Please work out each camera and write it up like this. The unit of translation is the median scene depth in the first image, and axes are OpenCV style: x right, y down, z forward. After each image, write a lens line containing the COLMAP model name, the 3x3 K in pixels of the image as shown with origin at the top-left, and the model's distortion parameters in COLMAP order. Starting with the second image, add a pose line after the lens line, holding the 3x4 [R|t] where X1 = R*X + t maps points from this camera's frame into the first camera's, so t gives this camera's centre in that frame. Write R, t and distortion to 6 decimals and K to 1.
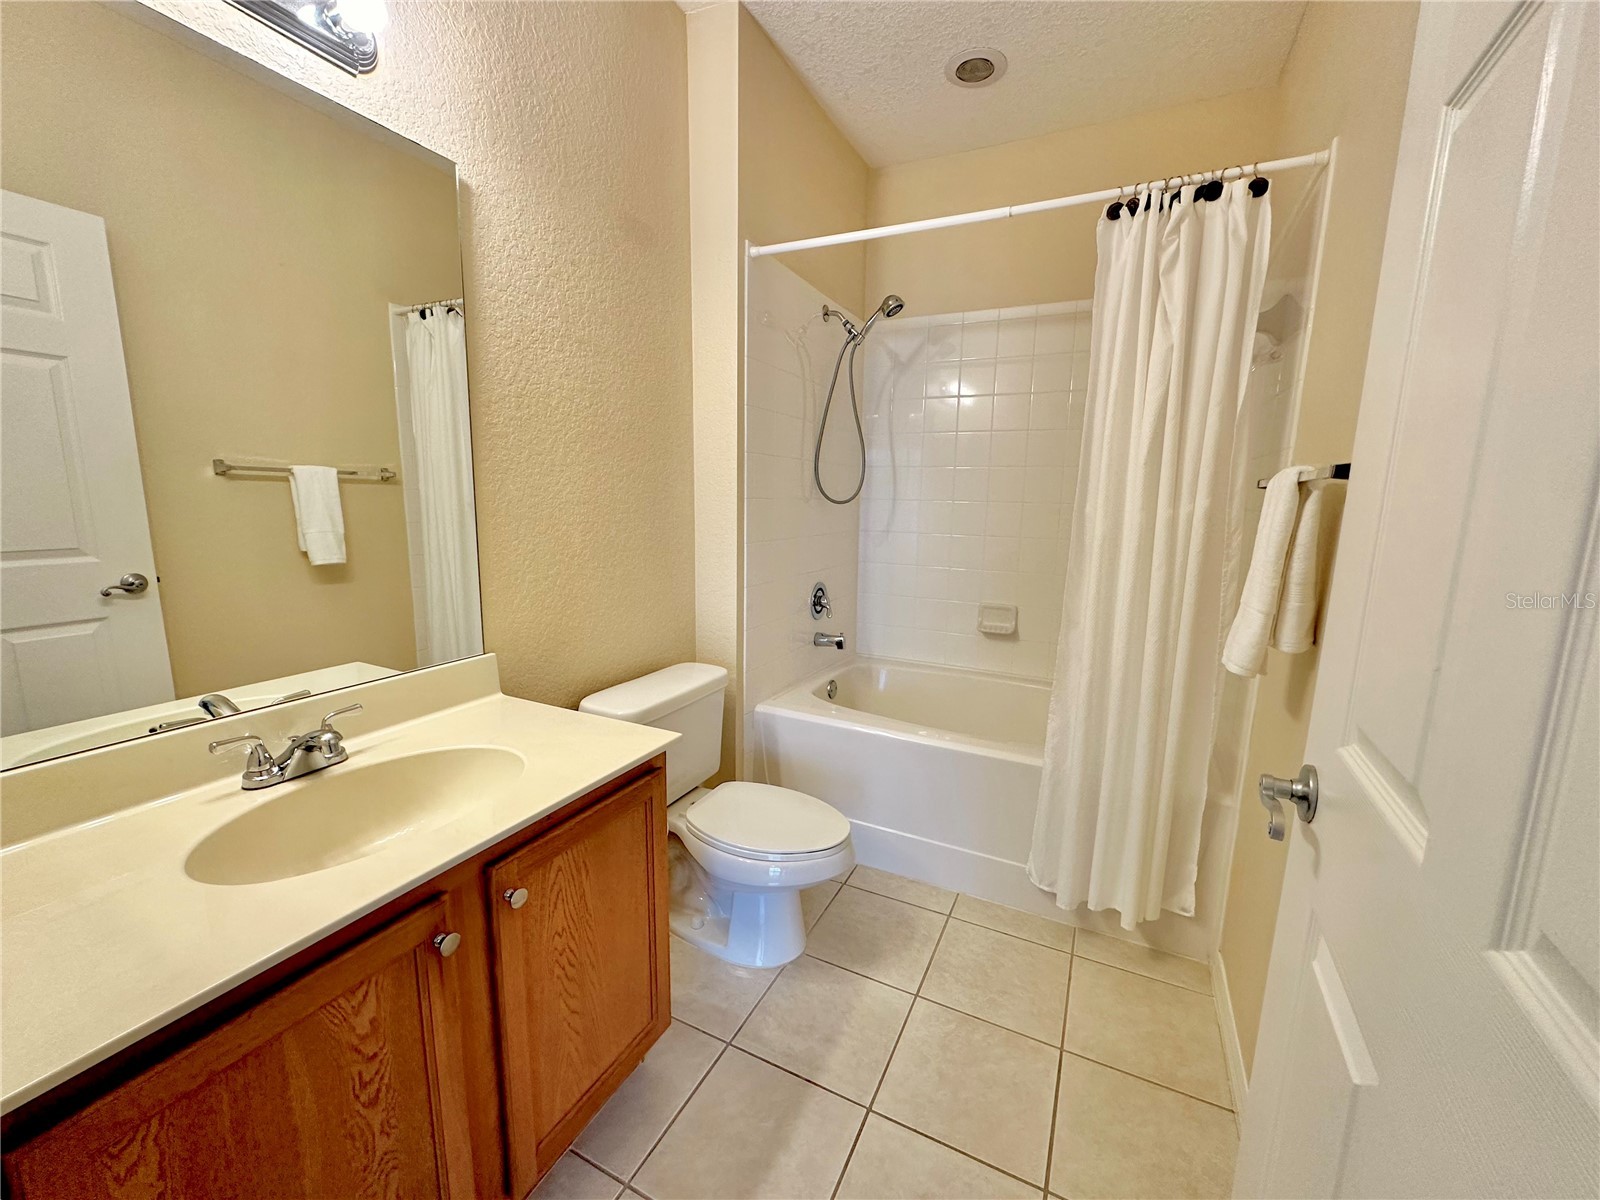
lens RADIAL K [[638.4, 0, 795.8], [0, 638.4, 601.0], [0, 0, 1]] dist [-0.004816, 0.000837]
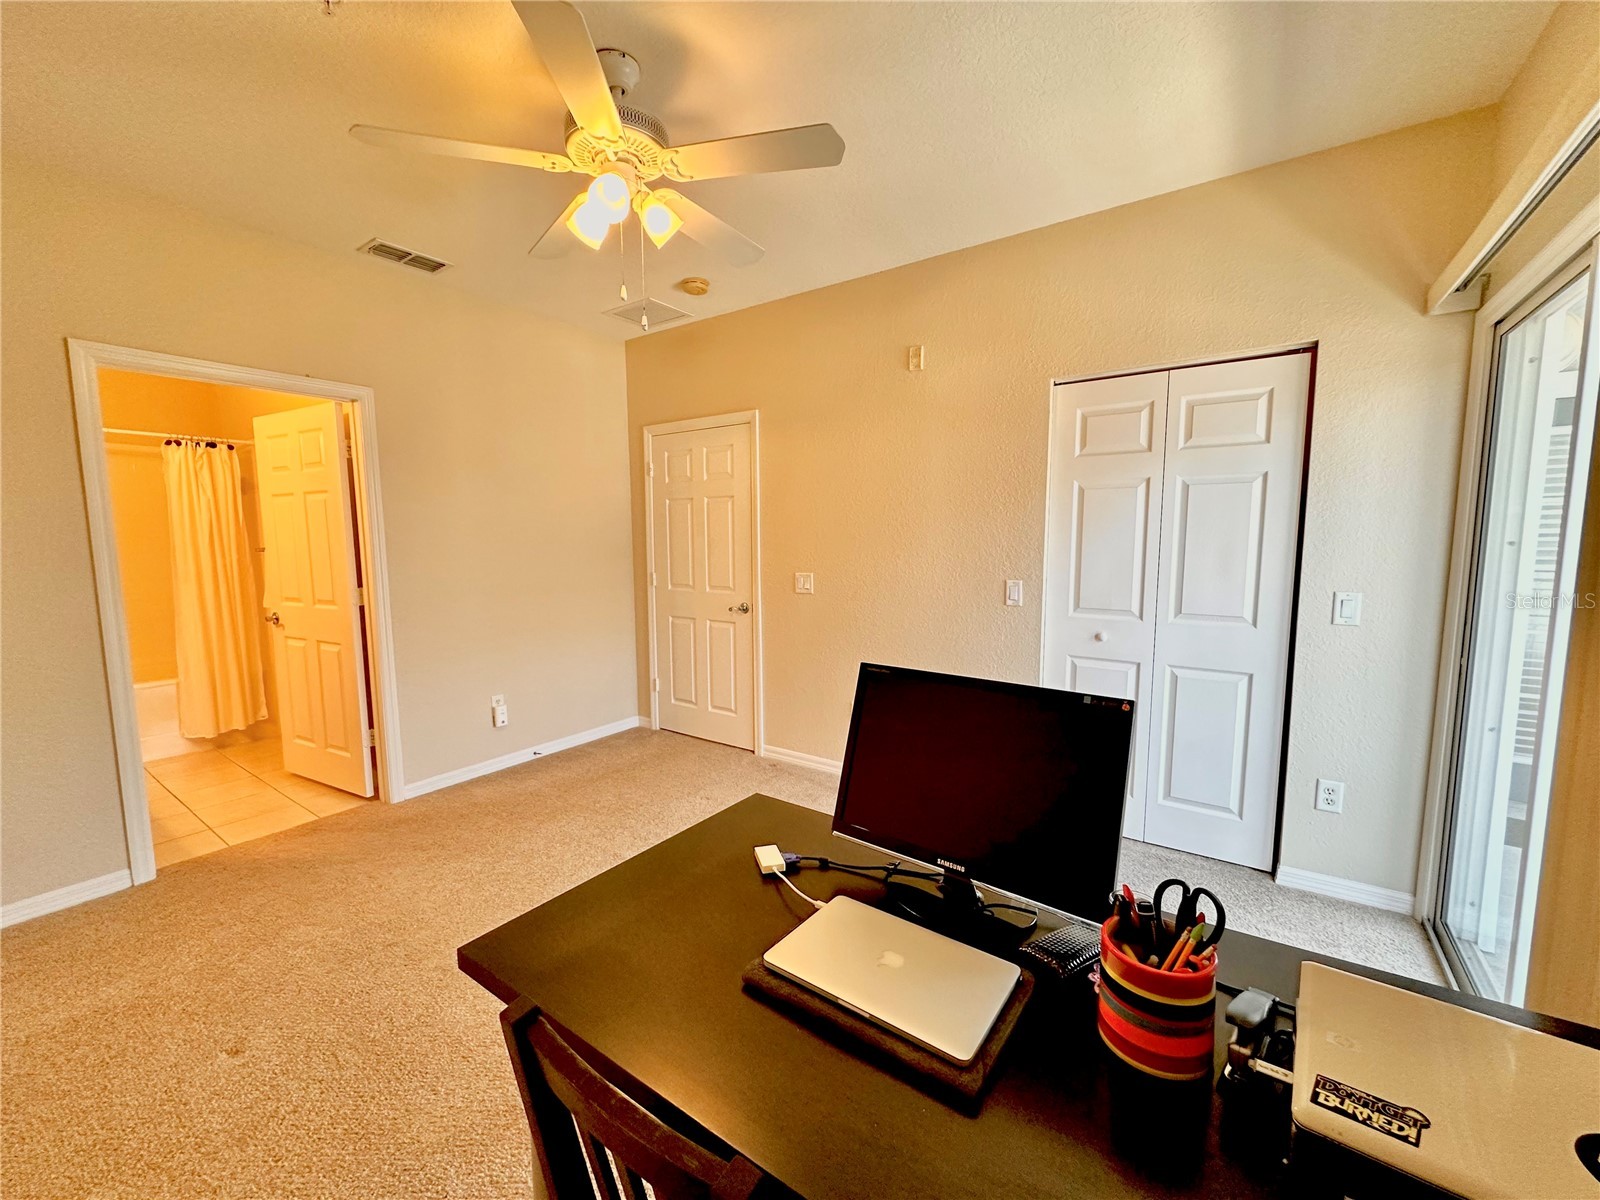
lens RADIAL K [[638.4, 0, 796.0], [0, 638.4, 604.9], [0, 0, 1]] dist [-0.004816, 0.000837]
pose [[0.138701, -0.119313, 0.983121, -1.755288], [0.175128, 0.980026, 0.094230, 0.213649], [-0.974727, 0.159103, 0.156826, -1.754061]]
